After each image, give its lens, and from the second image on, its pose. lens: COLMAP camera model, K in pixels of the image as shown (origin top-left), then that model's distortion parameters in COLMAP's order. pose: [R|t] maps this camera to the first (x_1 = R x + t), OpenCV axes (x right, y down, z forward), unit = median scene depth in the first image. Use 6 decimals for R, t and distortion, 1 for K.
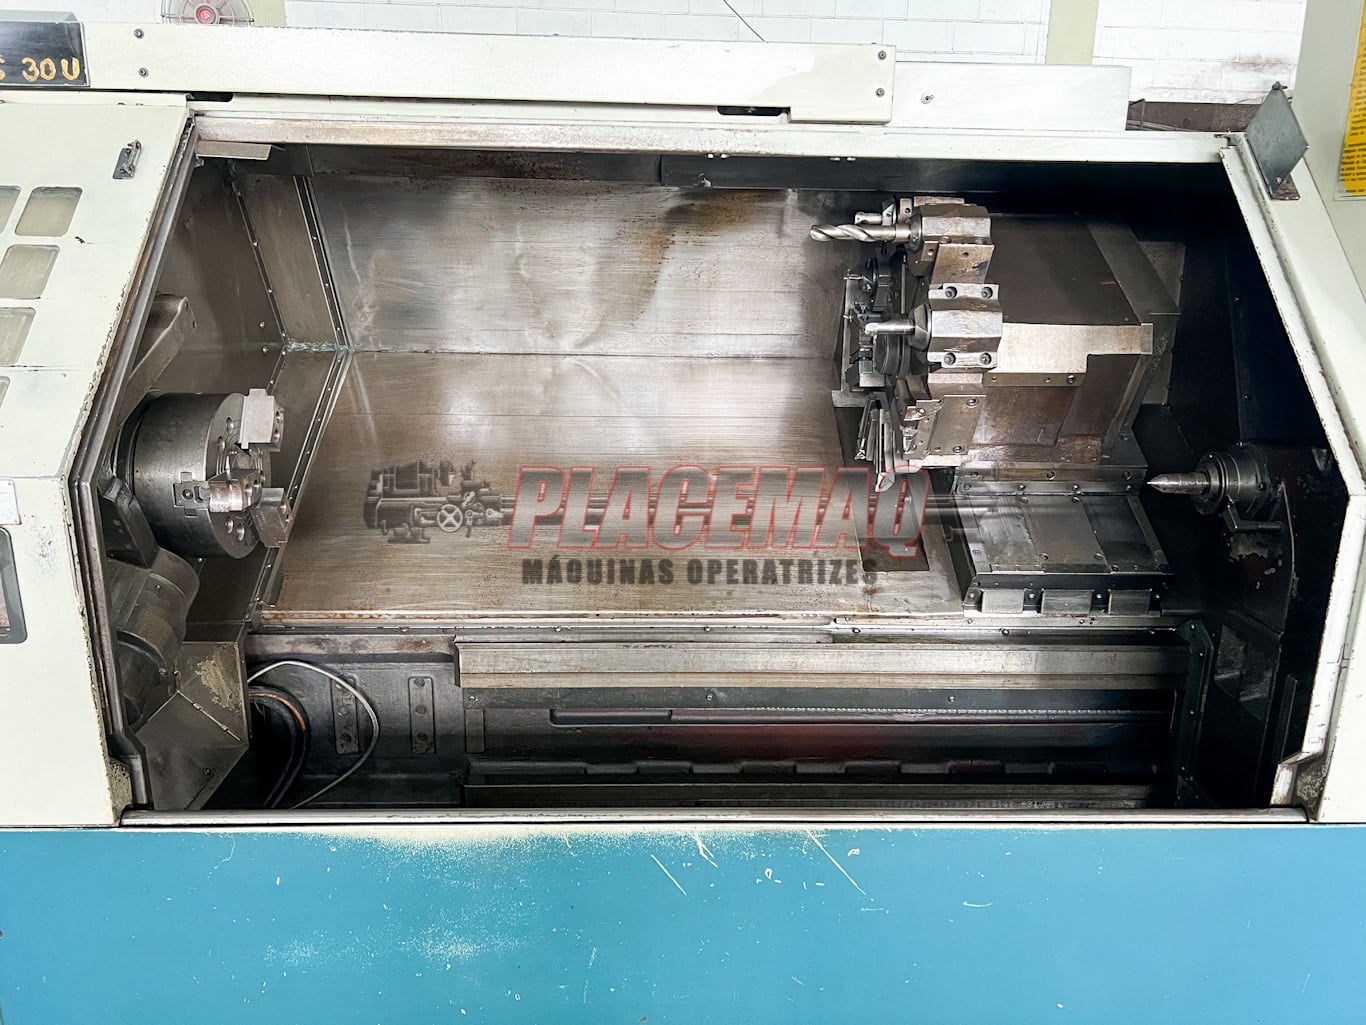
lens RADIAL K [[1051.5, 0, 683.0], [0, 1051.5, 512.5], [0, 0, 1]] dist [0.008794, 0.000054]
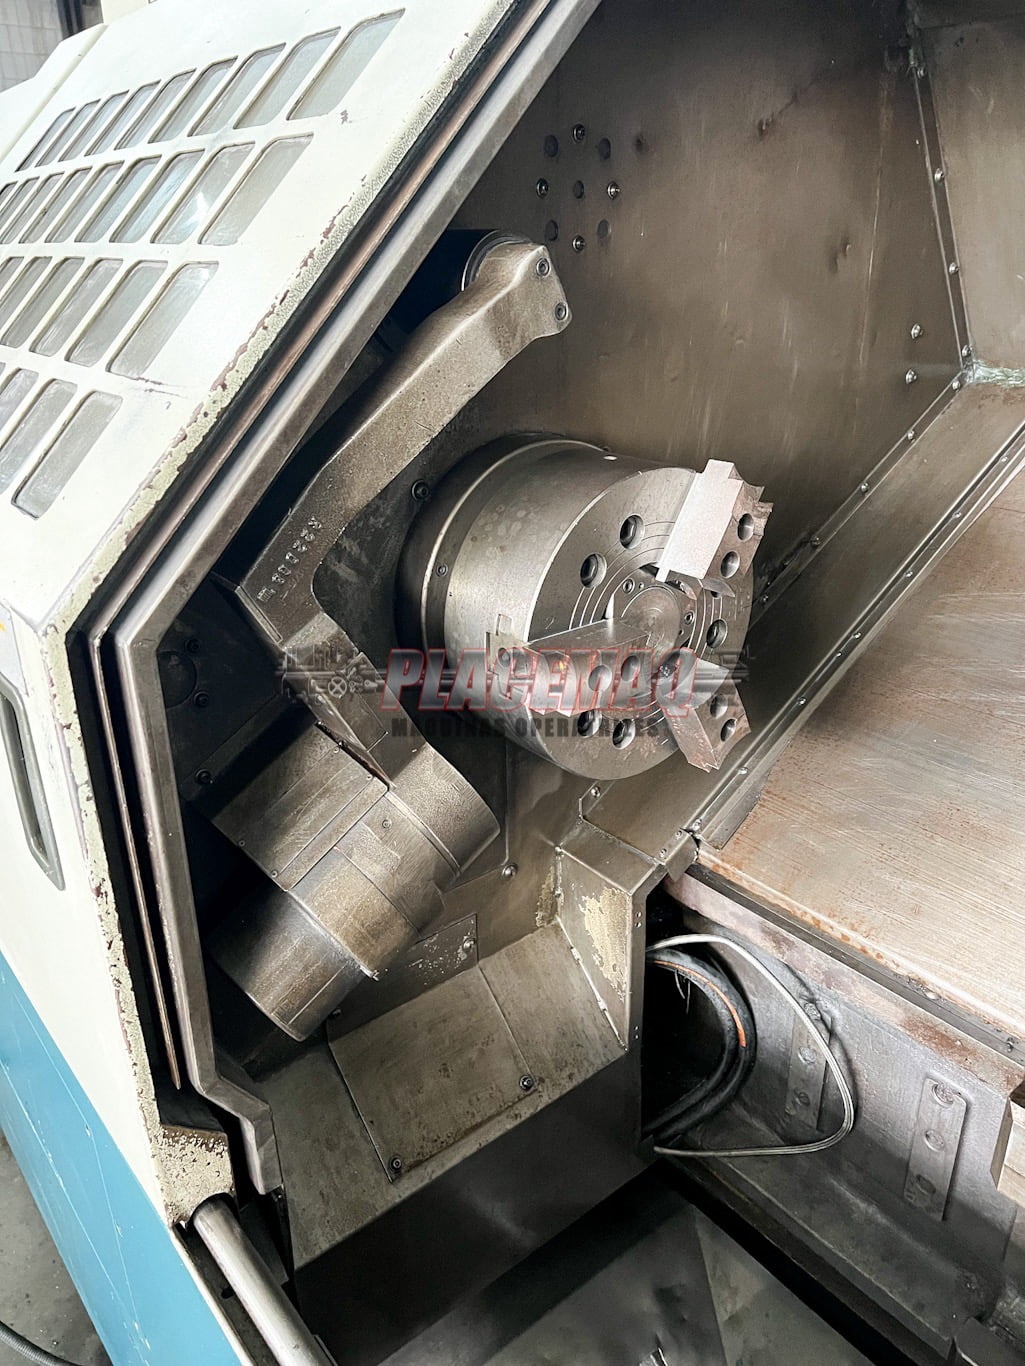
lens RADIAL K [[1051.5, 0, 512.5], [0, 1051.5, 683.0], [0, 0, 1]] dist [0.008794, 0.000054]
pose [[0.614748, 0.294886, -0.731524, -0.073176], [-0.188307, 0.955531, 0.226940, -0.099084], [0.765915, -0.001760, 0.642940, 0.547776]]
